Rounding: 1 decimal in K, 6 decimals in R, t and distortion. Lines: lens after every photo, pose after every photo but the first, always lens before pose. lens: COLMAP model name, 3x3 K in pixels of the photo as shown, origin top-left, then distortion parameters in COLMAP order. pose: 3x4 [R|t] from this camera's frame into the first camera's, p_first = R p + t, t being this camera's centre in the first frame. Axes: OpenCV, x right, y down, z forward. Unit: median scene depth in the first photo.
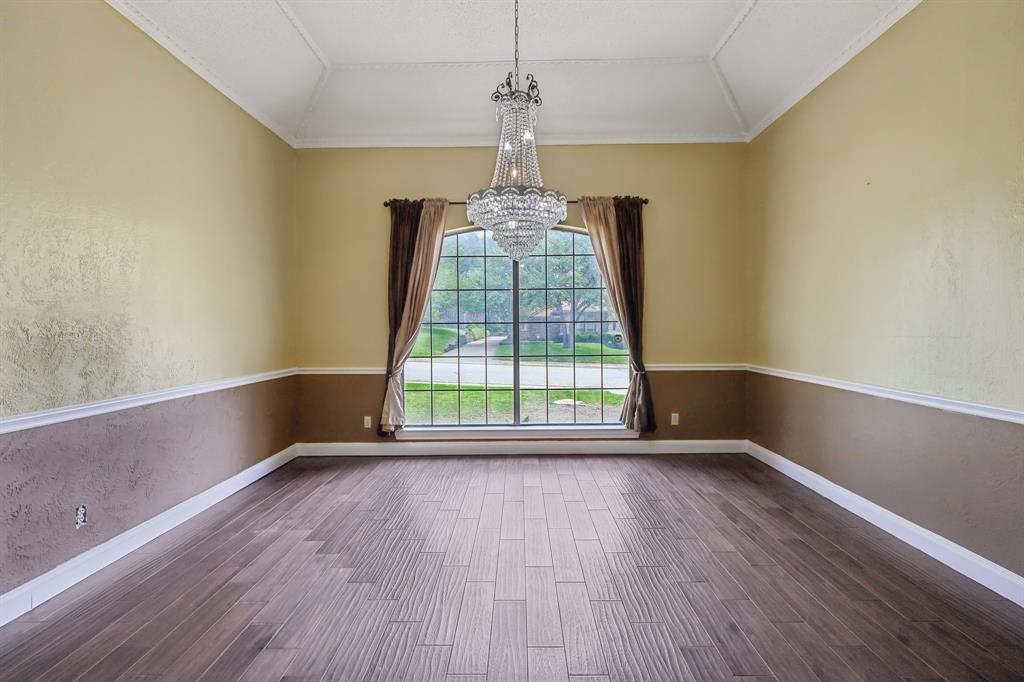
lens RADIAL K [[449.2, 0, 511.9], [0, 449.2, 331.8], [0, 0, 1]] dist [-0.000235, 0.000669]
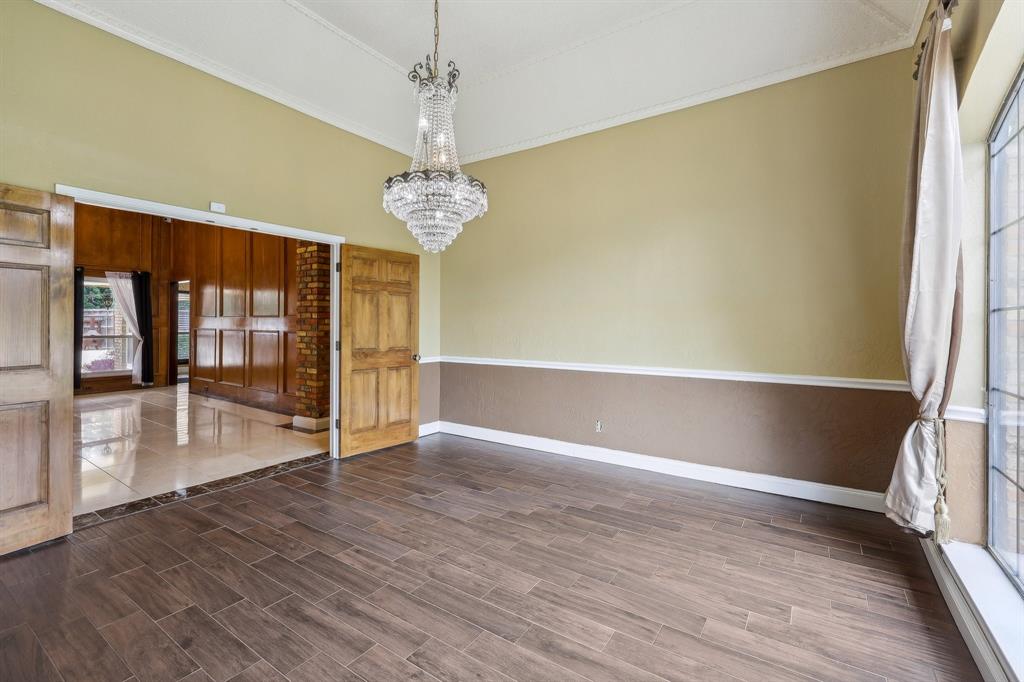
lens RADIAL K [[449.2, 0, 511.9], [0, 449.2, 331.8], [0, 0, 1]] dist [-0.000235, 0.000669]
pose [[-0.547941, 0.012706, -0.836420, 0.389305], [-0.011159, 0.999685, 0.022497, 0.001184], [0.836442, 0.021660, -0.547627, 0.915666]]
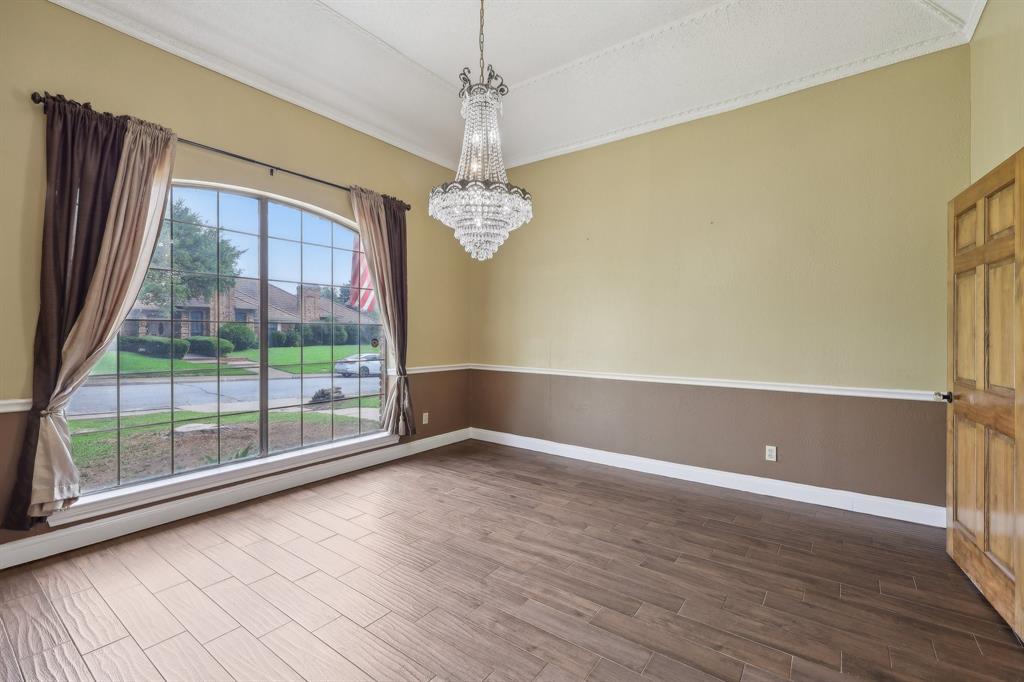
lens RADIAL K [[449.2, 0, 511.9], [0, 449.2, 331.8], [0, 0, 1]] dist [-0.000235, 0.000669]
pose [[0.585495, 0.014915, 0.810539, -0.394660], [0.007486, 0.999689, -0.023804, 0.018299], [-0.810641, 0.020005, 0.585201, 0.224771]]
